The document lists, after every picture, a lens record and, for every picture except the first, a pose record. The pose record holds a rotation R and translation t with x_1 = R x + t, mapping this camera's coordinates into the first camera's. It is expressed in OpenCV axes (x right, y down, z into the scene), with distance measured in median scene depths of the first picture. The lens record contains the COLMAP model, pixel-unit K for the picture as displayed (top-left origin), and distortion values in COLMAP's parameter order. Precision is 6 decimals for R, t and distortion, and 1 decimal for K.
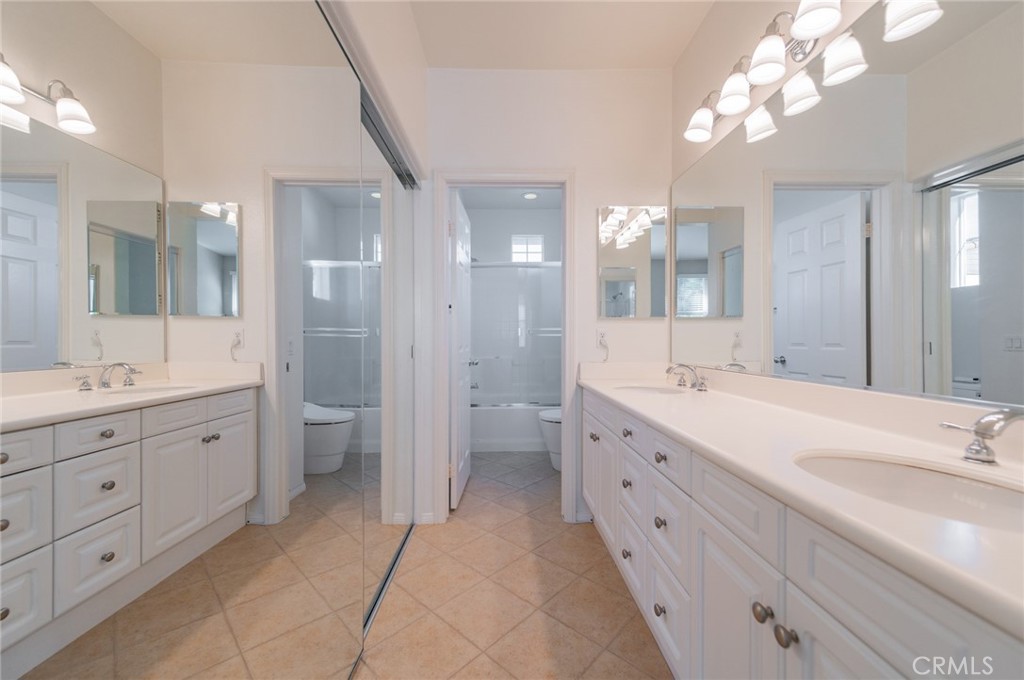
lens RADIAL K [[398.7, 0, 517.3], [0, 398.7, 343.4], [0, 0, 1]] dist [0.009989, -0.001836]
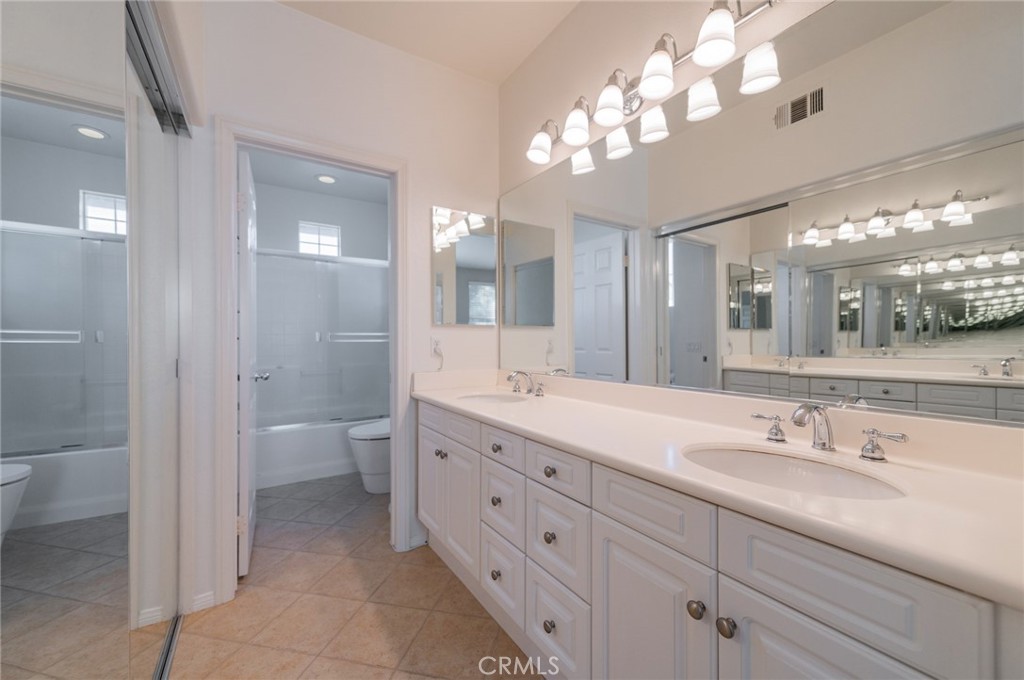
lens RADIAL K [[398.7, 0, 526.2], [0, 398.7, 343.2], [0, 0, 1]] dist [0.009989, -0.001836]
pose [[0.857602, -0.002160, 0.514309, -0.096892], [0.006536, 0.999956, -0.006699, -0.012976], [-0.514272, 0.009107, 0.857579, 0.084004]]
